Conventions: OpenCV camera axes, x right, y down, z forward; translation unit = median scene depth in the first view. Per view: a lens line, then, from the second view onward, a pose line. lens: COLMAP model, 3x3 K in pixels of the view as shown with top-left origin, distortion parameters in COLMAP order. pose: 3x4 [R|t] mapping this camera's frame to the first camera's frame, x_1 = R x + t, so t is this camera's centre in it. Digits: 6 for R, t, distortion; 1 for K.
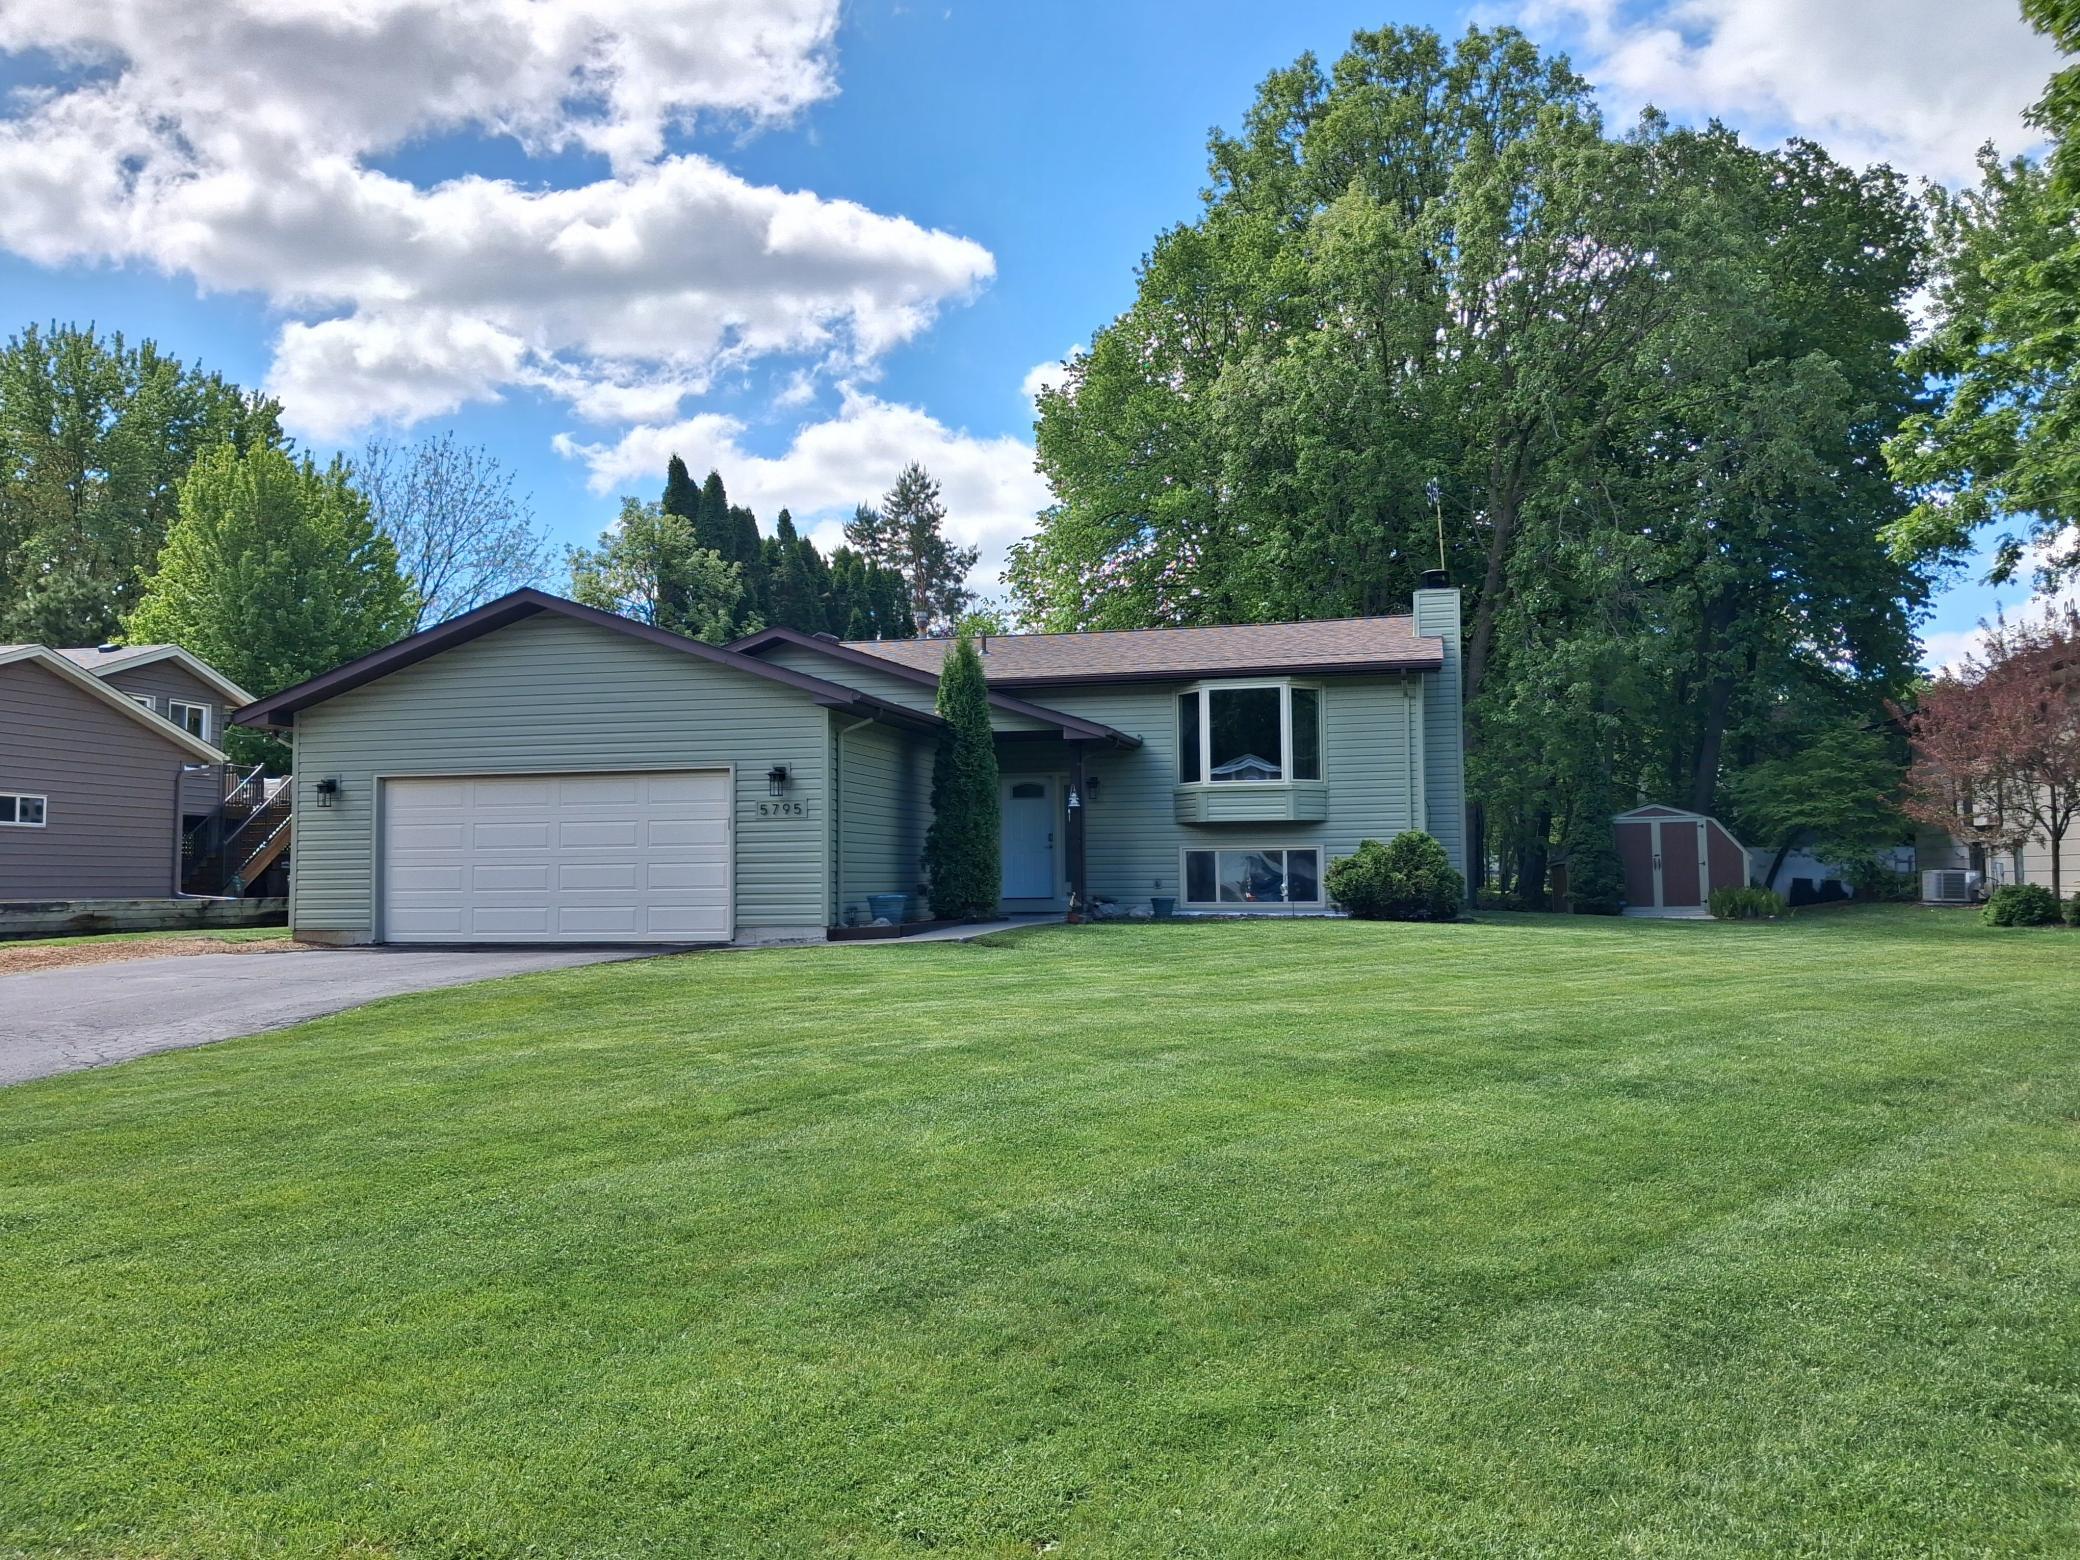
lens RADIAL K [[1603.1, 0, 1038.0], [0, 1603.1, 758.1], [0, 0, 1]] dist [0.057597, -0.080731]
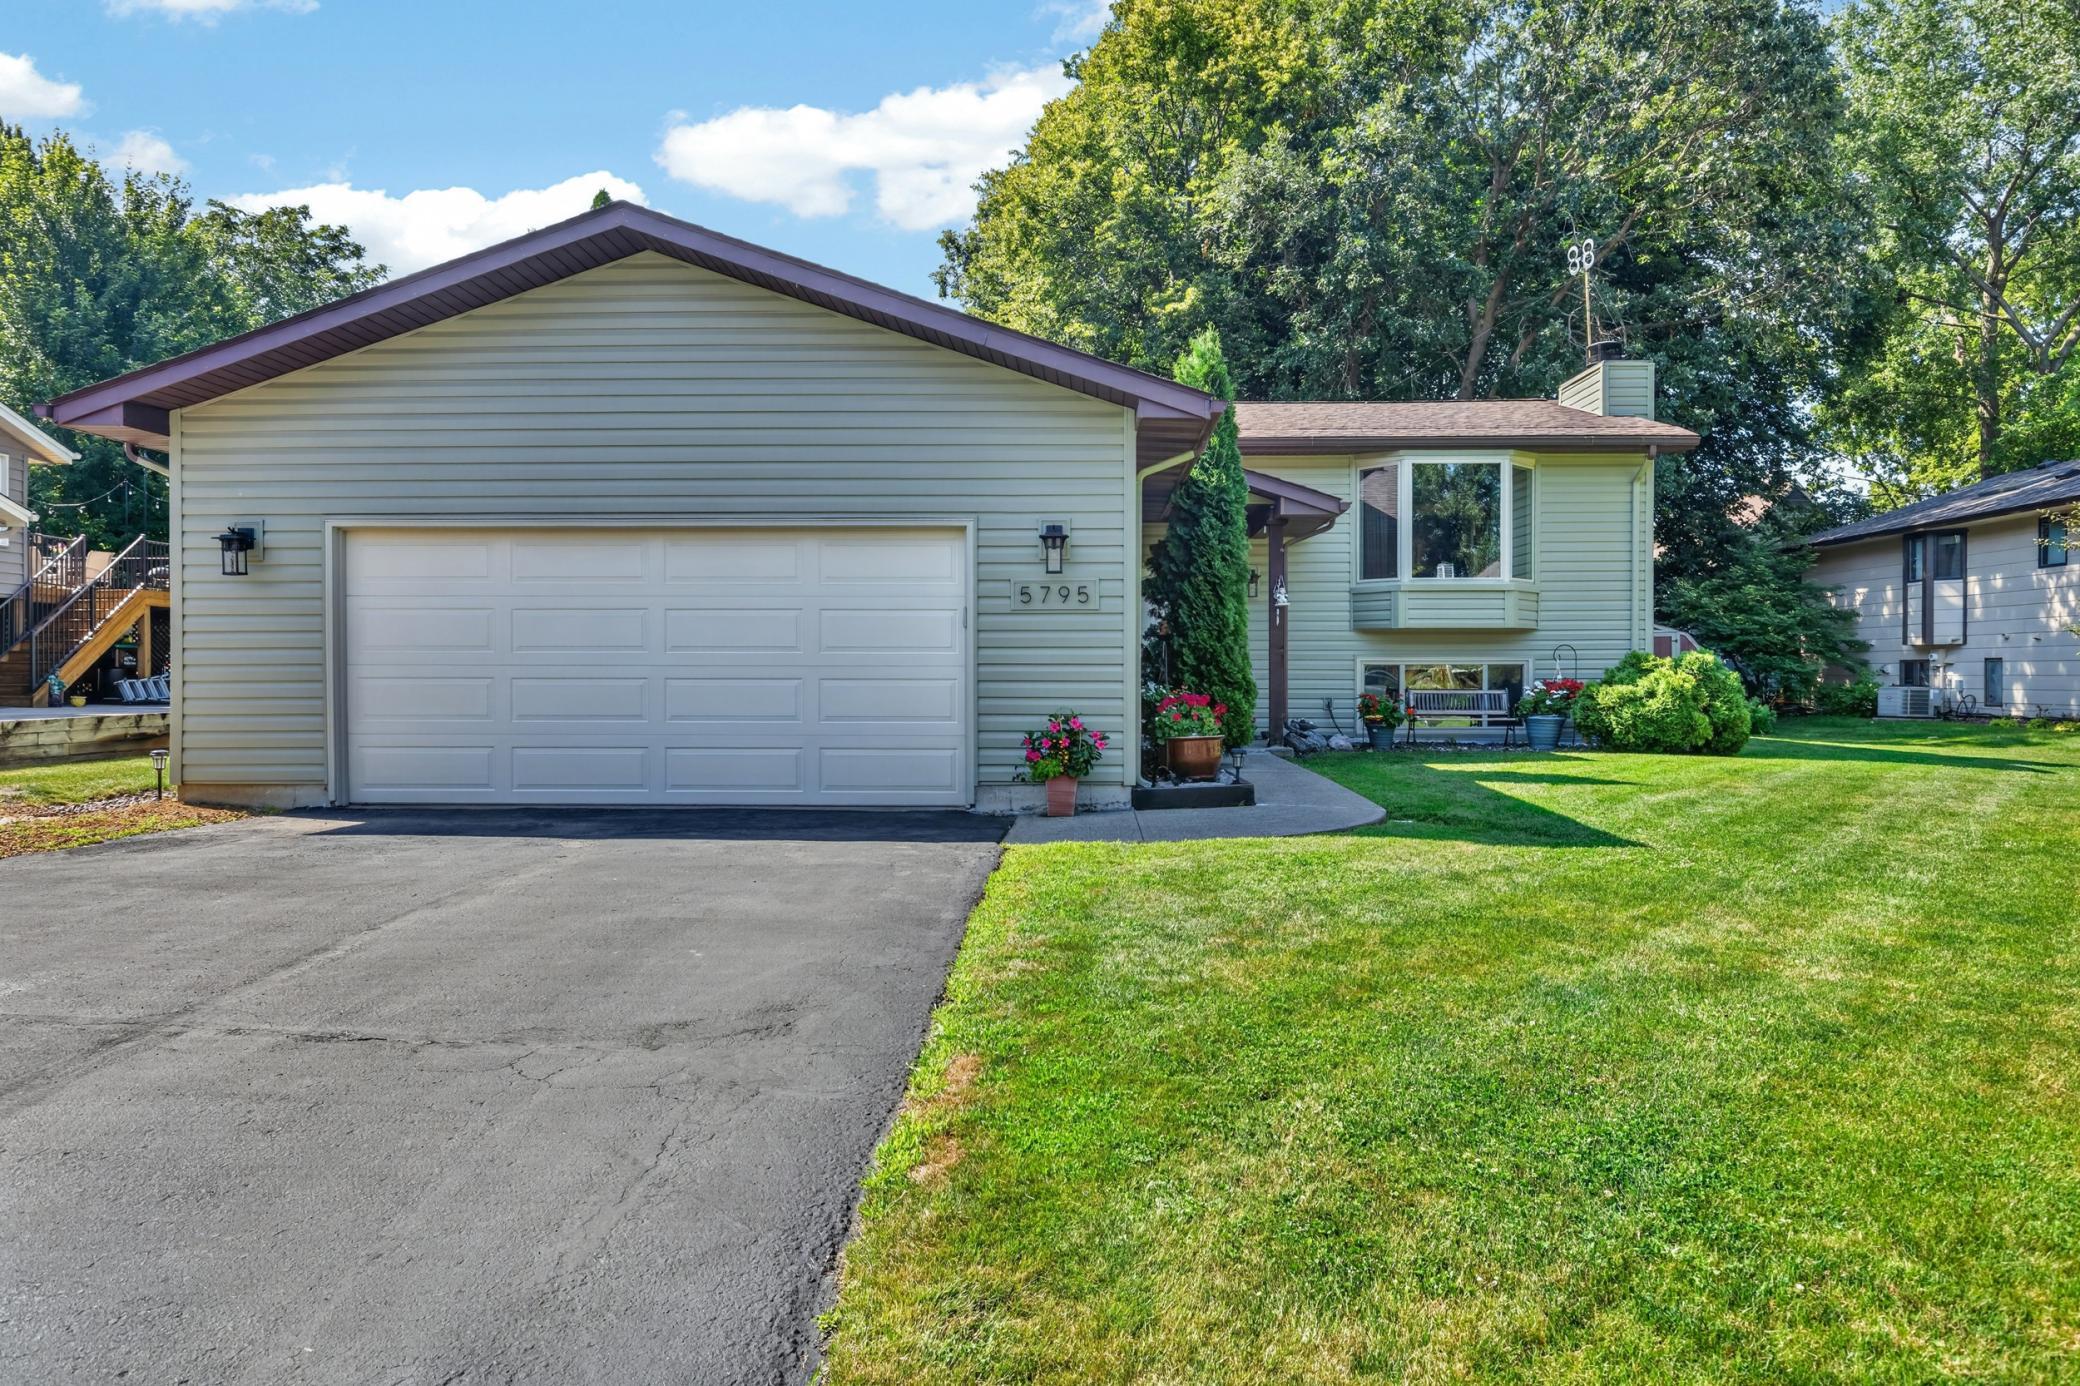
lens RADIAL K [[1279.2, 0, 1040.0], [0, 1279.2, 693.0], [0, 0, 1]] dist [0.002662, 0.000591]
pose [[0.979202, 0.006346, 0.202789, -0.203776], [-0.024075, 0.996084, 0.085075, 0.021416], [-0.201454, -0.088187, 0.975520, 0.397022]]
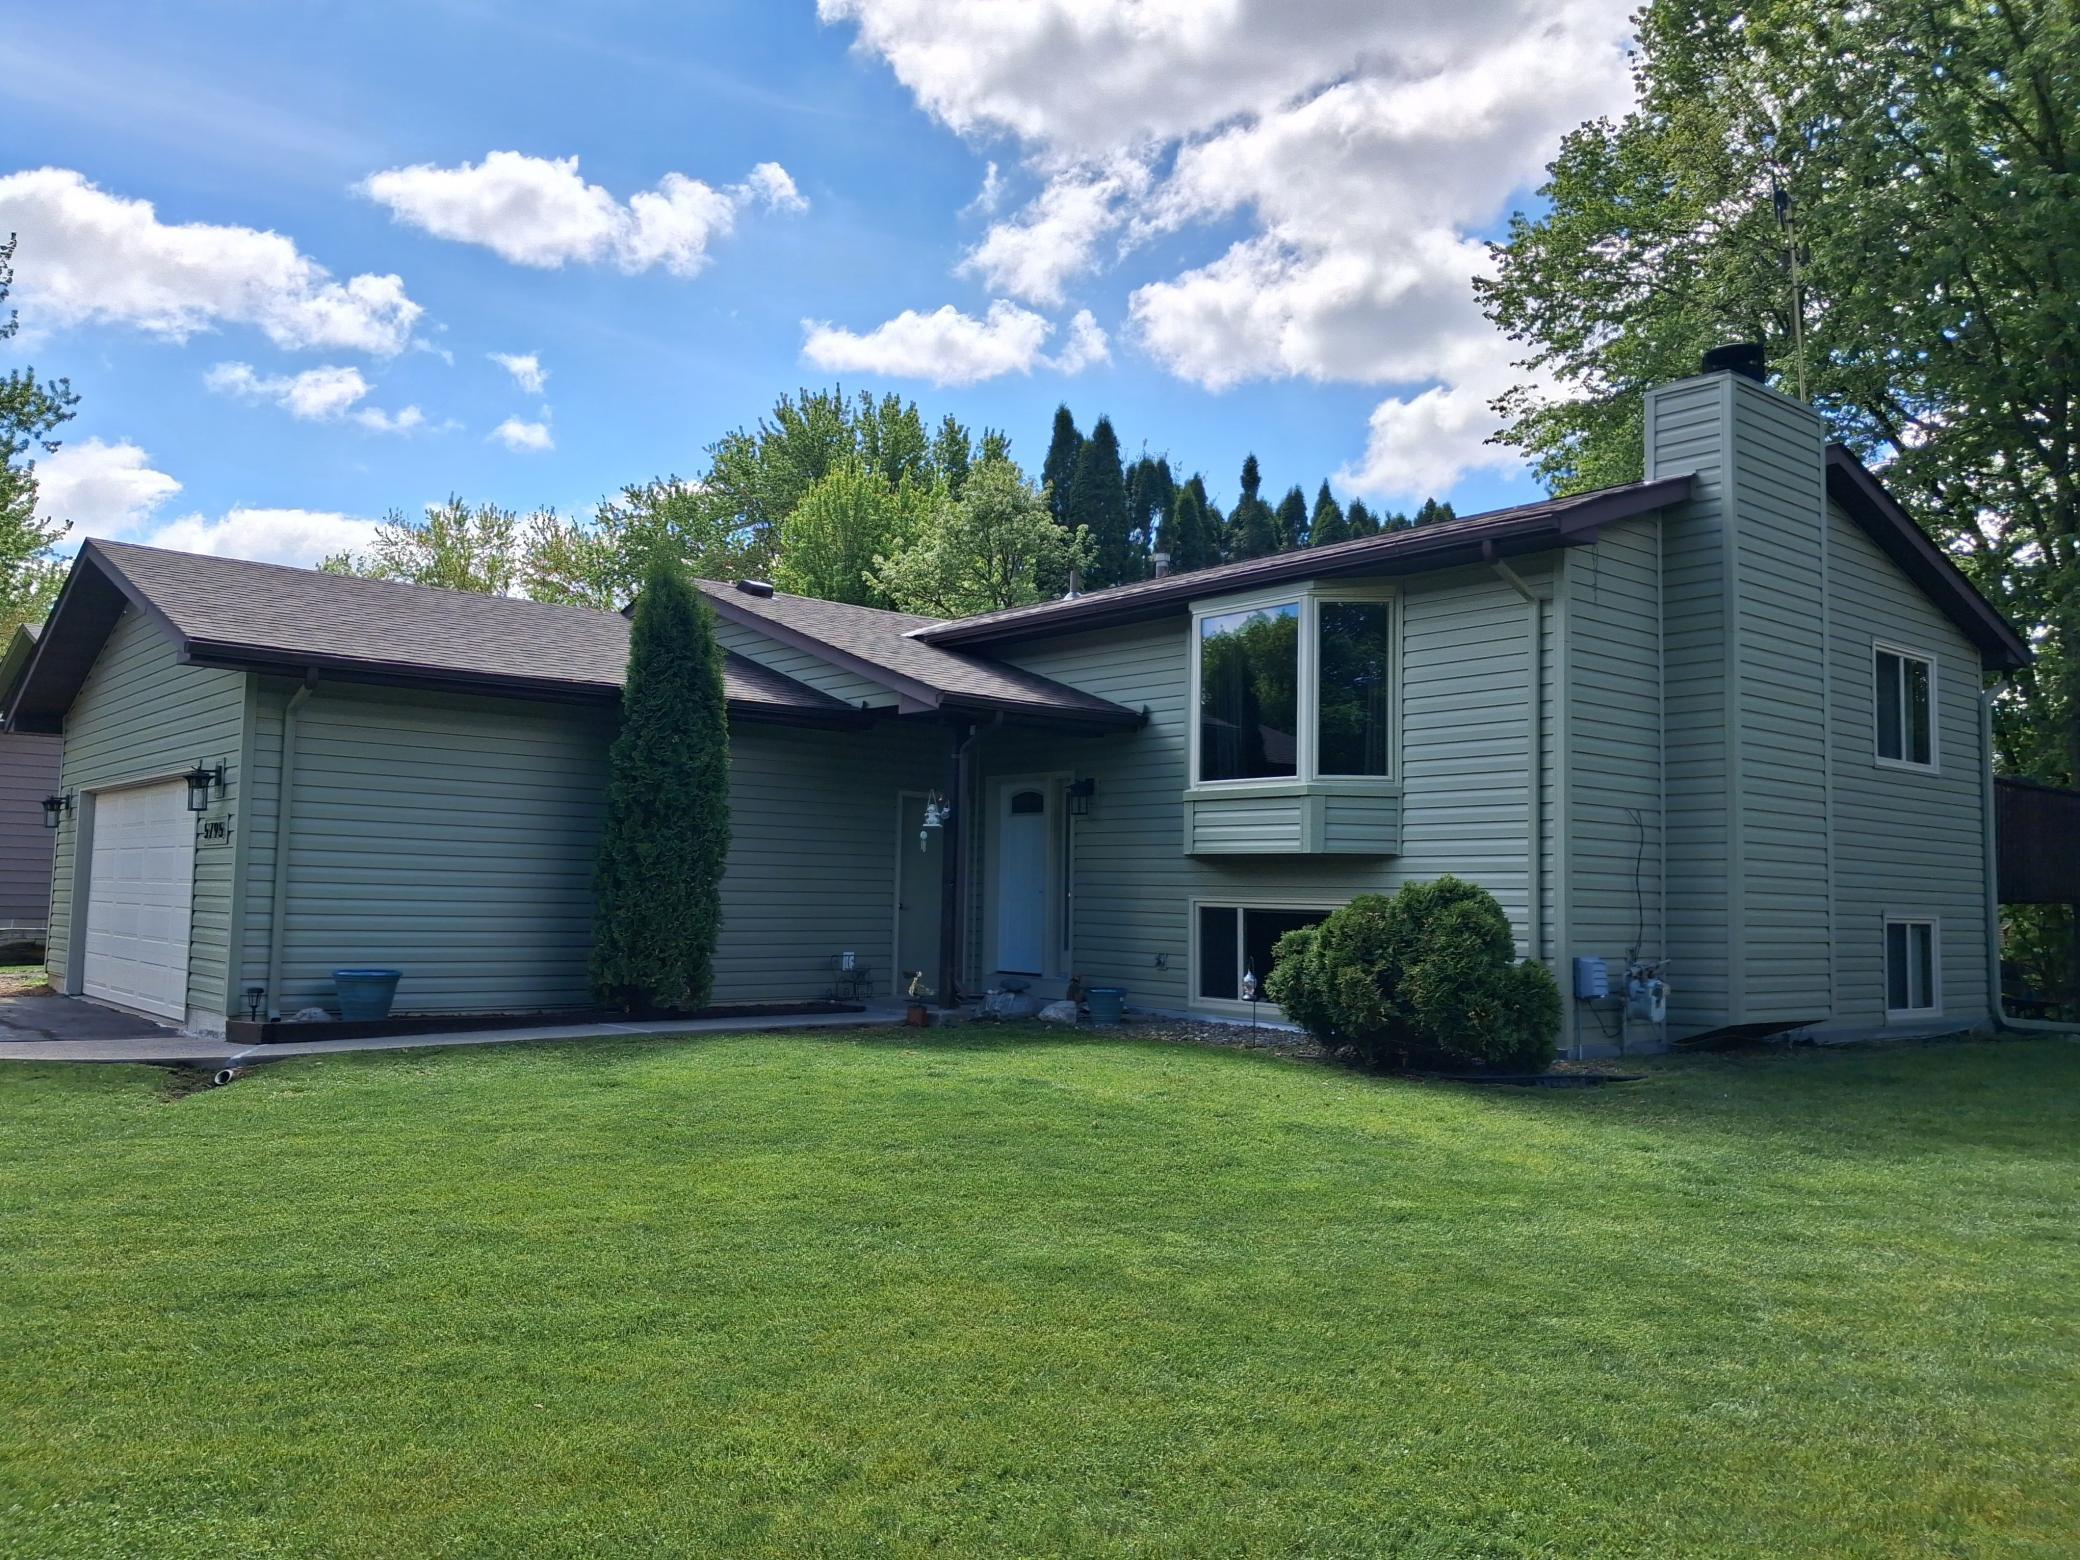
lens RADIAL K [[1609.2, 0, 1040.0], [0, 1609.2, 780.0], [0, 0, 1]] dist [0.076025, -0.115880]
pose [[0.809903, -0.018504, -0.586272, 0.385943], [0.017534, 0.999819, -0.007334, 0.016624], [0.586302, -0.004340, 0.810081, 0.503136]]
